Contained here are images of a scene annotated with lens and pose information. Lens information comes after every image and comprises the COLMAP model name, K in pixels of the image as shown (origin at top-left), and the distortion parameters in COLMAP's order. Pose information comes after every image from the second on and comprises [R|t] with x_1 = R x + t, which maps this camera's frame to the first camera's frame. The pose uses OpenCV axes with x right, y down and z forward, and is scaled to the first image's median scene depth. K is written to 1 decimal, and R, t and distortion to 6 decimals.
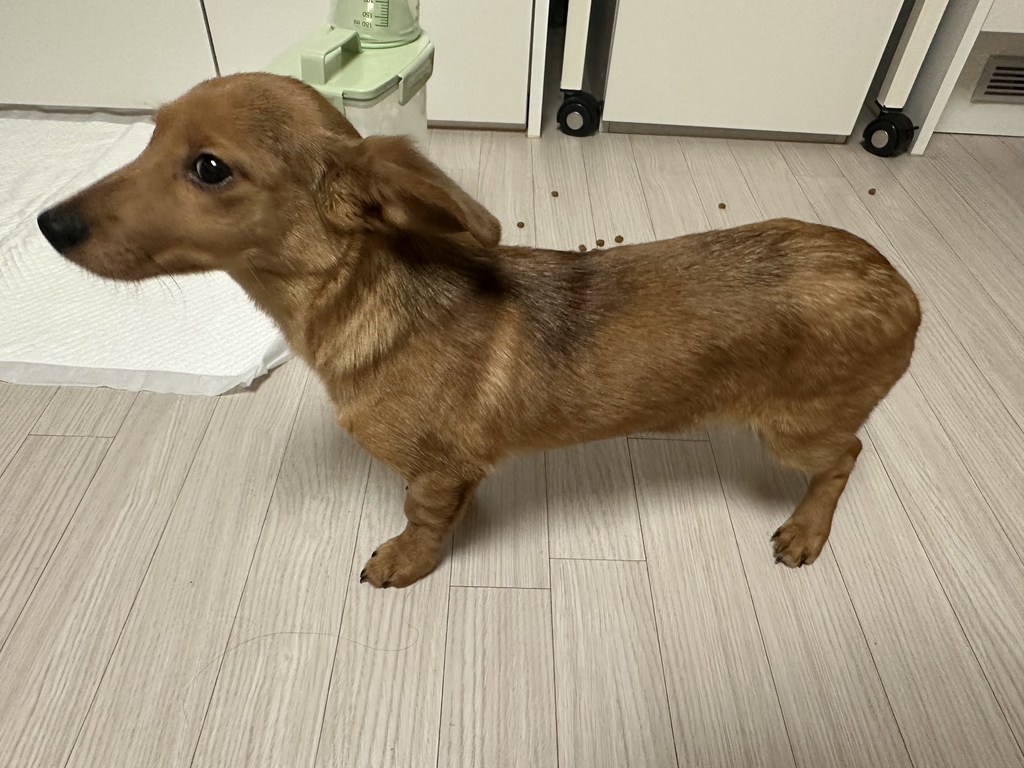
lens RADIAL K [[734.6, 0, 510.7], [0, 734.6, 391.5], [0, 0, 1]] dist [0.036031, -0.047258]
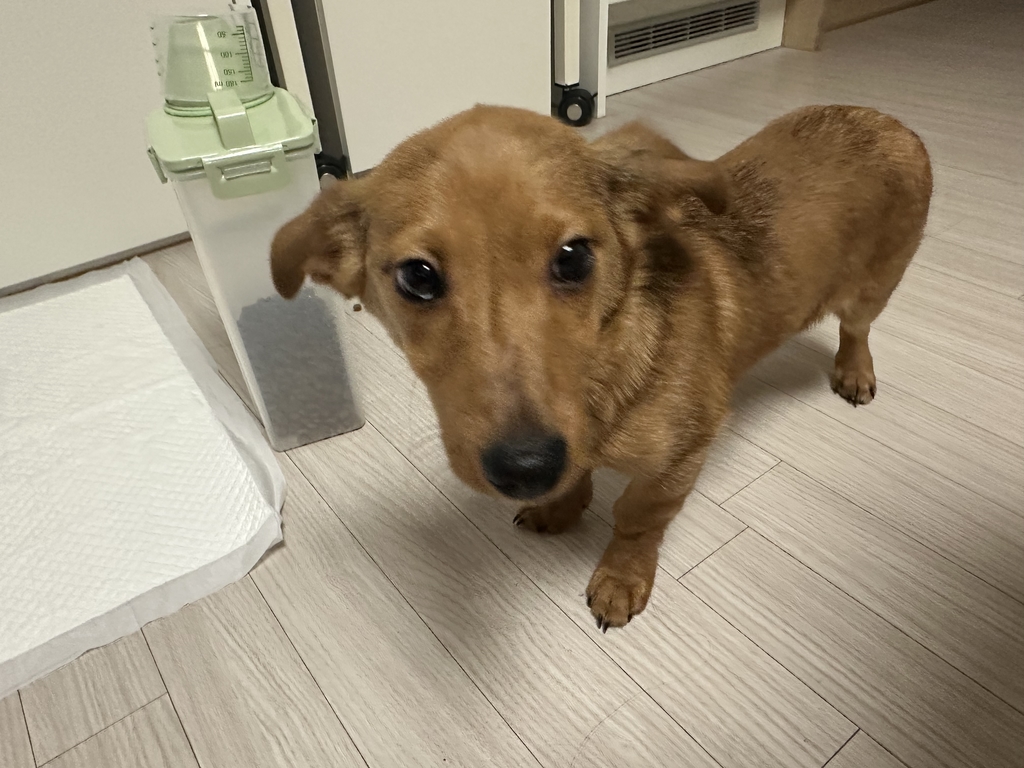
lens RADIAL K [[716.0, 0, 512.0], [0, 716.0, 384.0], [0, 0, 1]] dist [0.023720, -0.002242]
pose [[0.788282, -0.429497, 0.440618, -0.518141], [0.471466, 0.881739, 0.016014, -0.060750], [-0.395388, 0.195113, 0.897552, 0.224756]]
